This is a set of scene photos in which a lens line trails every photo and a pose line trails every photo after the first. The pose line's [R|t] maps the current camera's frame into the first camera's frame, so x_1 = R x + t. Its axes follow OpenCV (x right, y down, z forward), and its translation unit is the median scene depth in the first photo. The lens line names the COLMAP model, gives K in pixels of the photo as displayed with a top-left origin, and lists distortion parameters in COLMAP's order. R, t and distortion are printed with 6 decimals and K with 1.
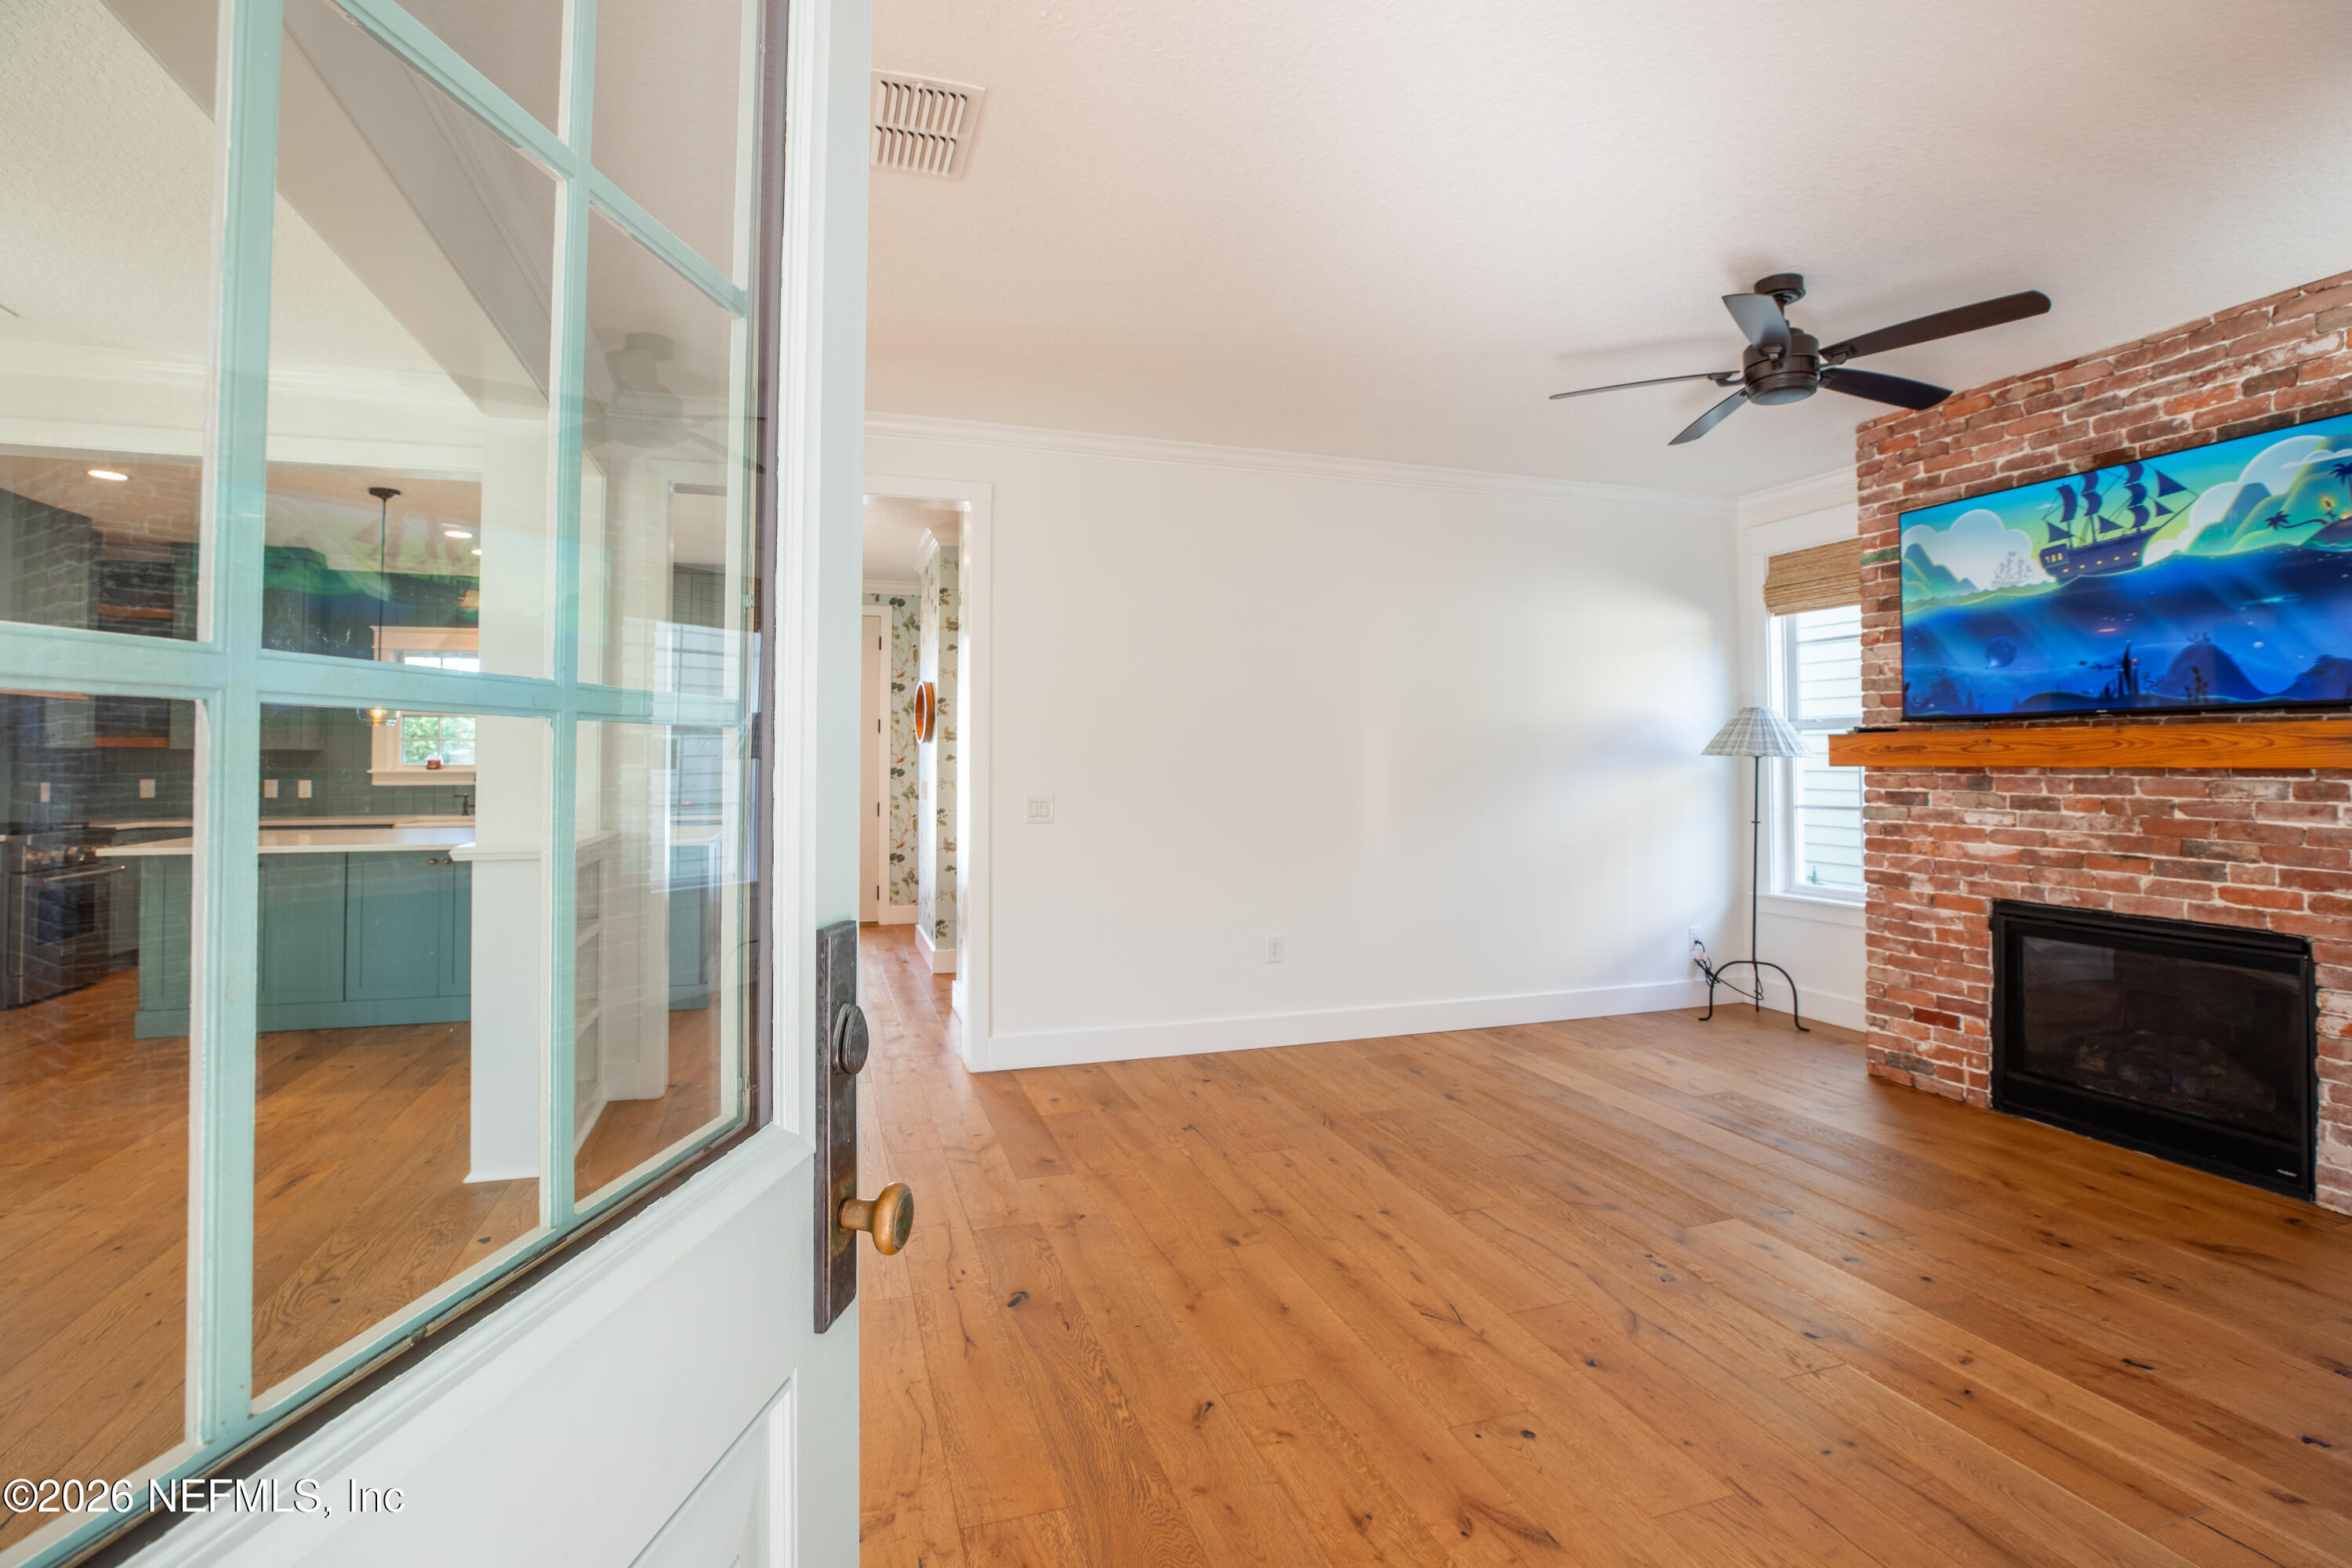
lens RADIAL K [[1113.9, 0, 1193.1], [0, 1113.9, 732.0], [0, 0, 1]] dist [-0.044808, 0.013033]
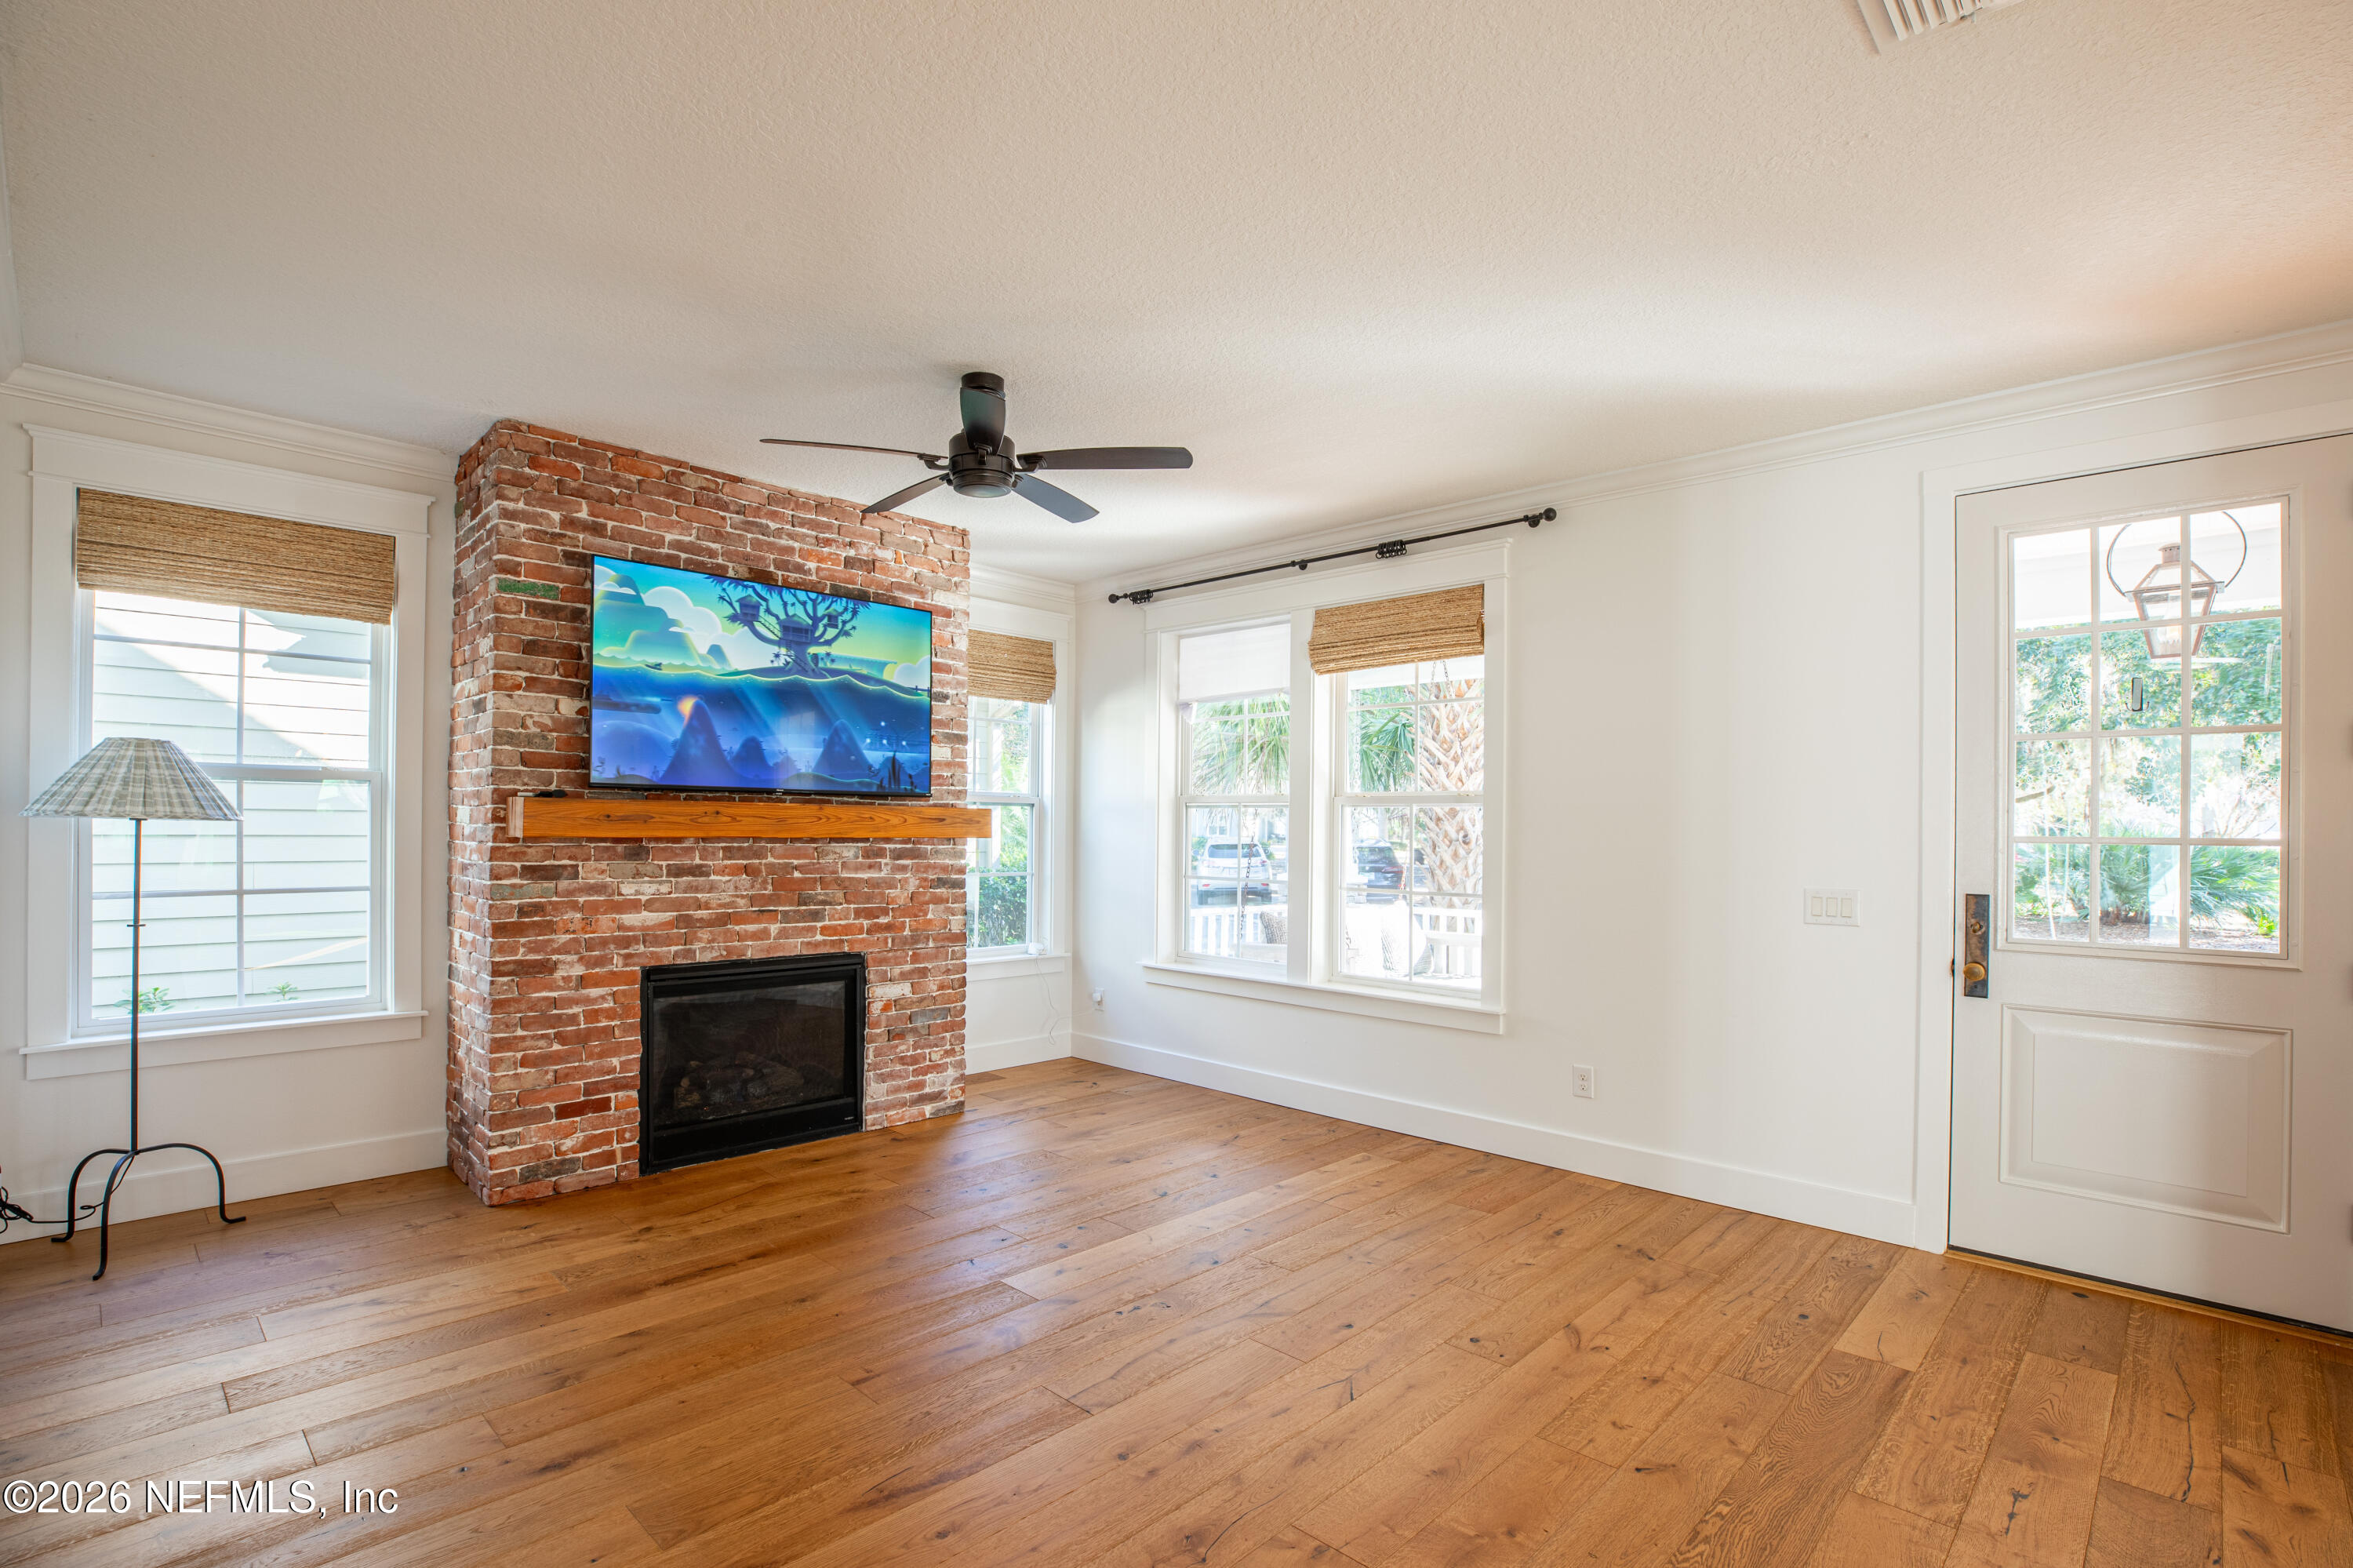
lens RADIAL K [[1114.4, 0, 1148.4], [0, 1114.4, 826.2], [0, 0, 1]] dist [-0.044808, 0.013033]
pose [[-0.443336, -0.008398, 0.896316, -0.399549], [-0.037724, 0.999245, -0.009297, 0.014944], [-0.895561, -0.037934, -0.443318, 1.078792]]
